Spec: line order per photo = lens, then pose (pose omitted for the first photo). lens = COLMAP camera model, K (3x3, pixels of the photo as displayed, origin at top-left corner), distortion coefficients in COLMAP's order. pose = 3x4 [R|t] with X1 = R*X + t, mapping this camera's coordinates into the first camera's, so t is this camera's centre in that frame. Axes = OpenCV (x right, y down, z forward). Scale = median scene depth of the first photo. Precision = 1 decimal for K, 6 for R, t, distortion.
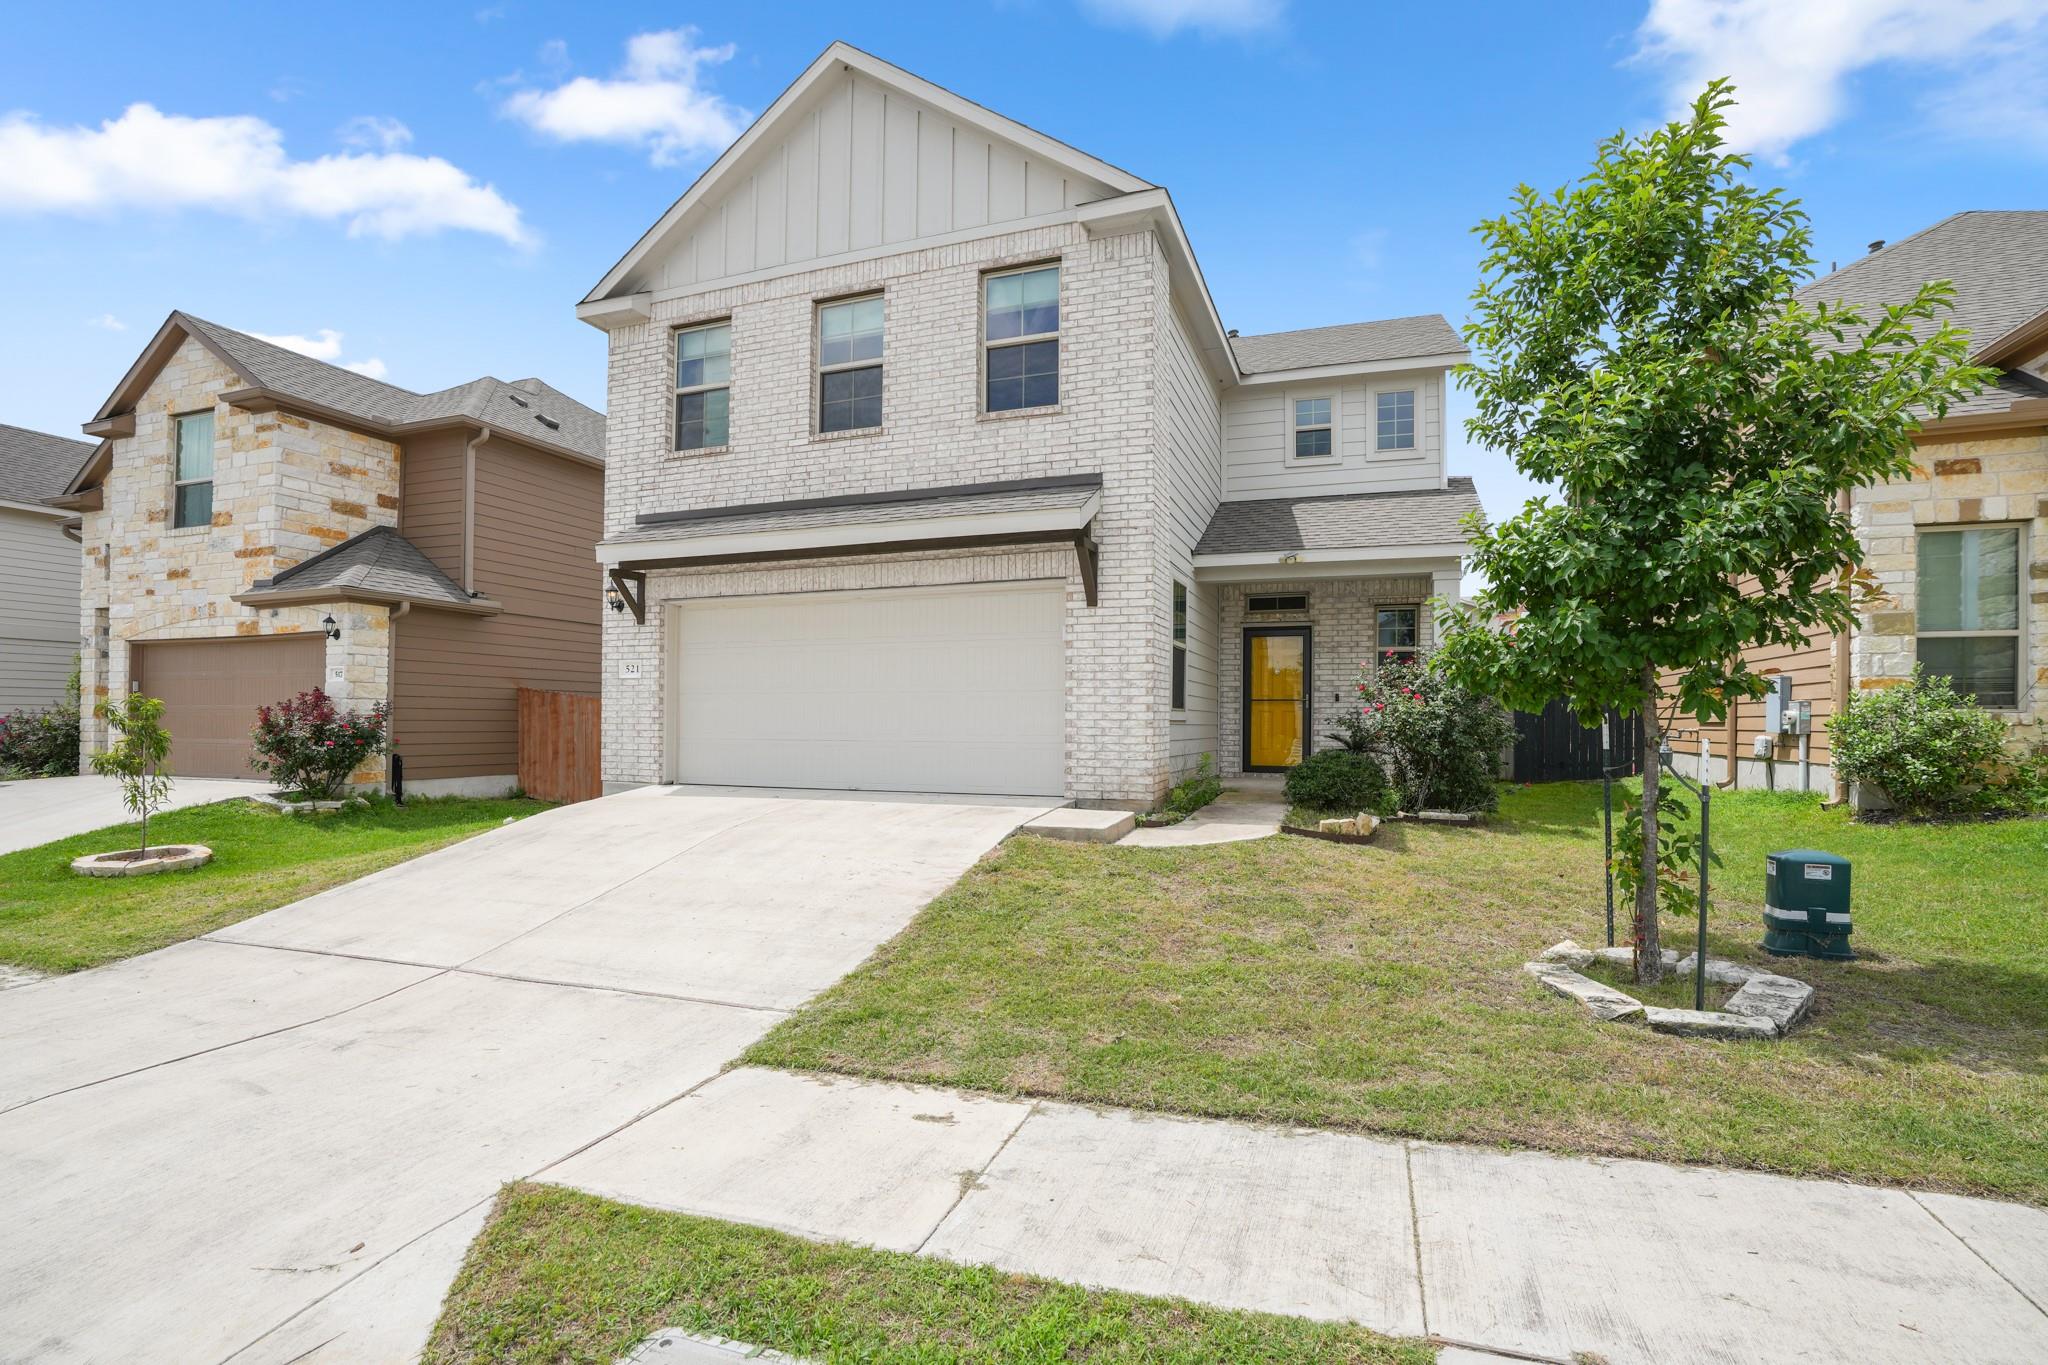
lens RADIAL K [[948.5, 0, 1021.1], [0, 948.5, 691.4], [0, 0, 1]] dist [-0.069106, 0.024090]
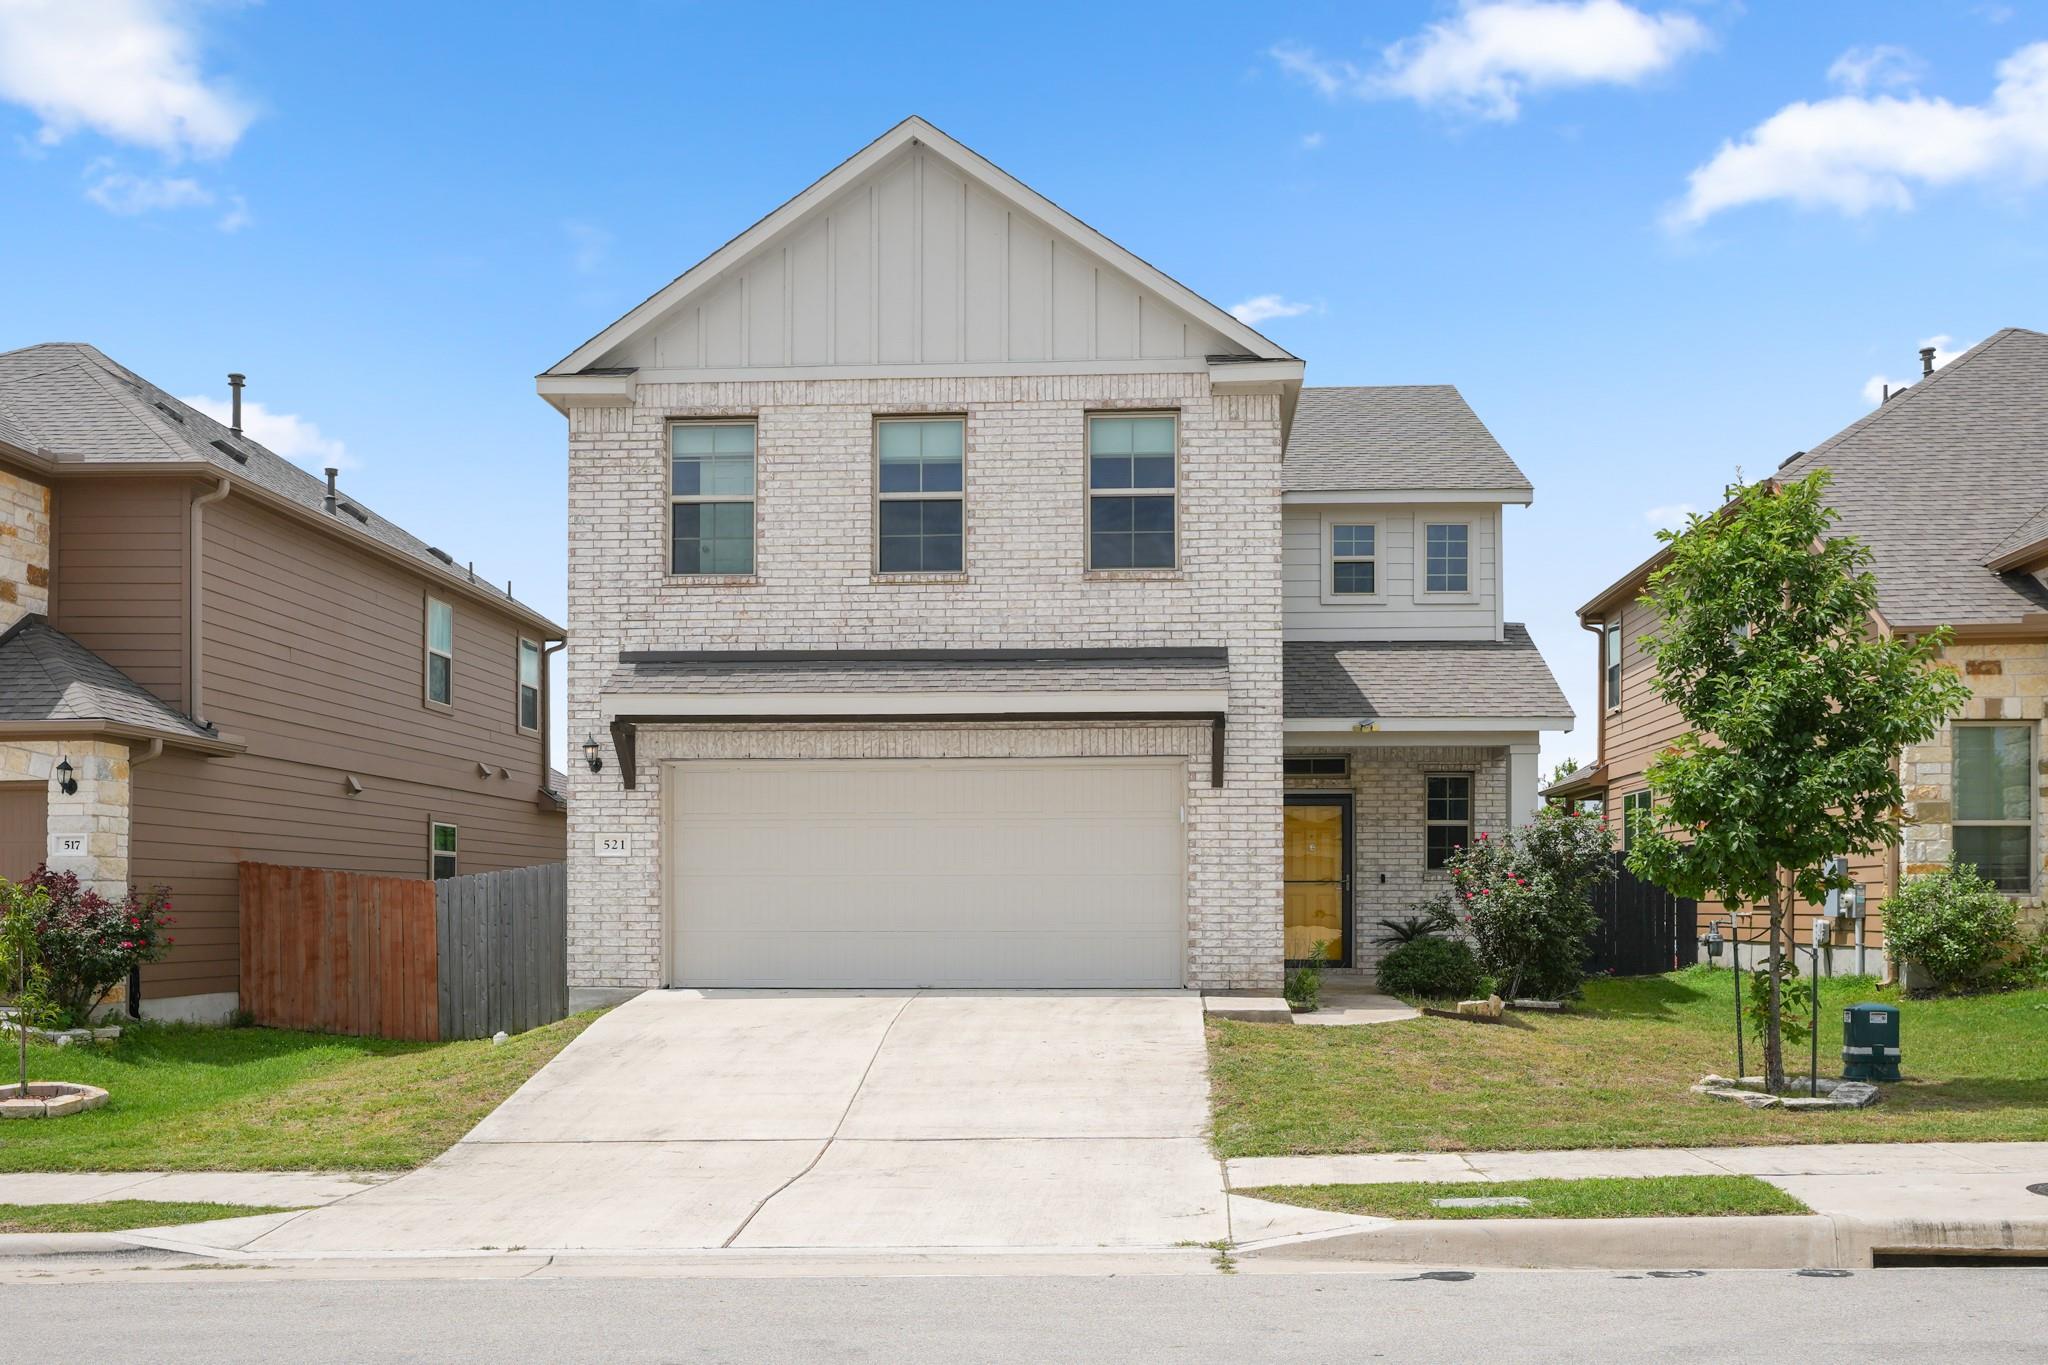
lens RADIAL K [[1805.9, 0, 1025.1], [0, 1805.9, 817.0], [0, 0, 1]] dist [-0.005994, -0.011095]
pose [[0.959550, 0.009047, 0.281392, -0.613407], [-0.004136, 0.999829, -0.018040, -0.025671], [-0.281508, 0.016146, 0.959423, -0.680151]]
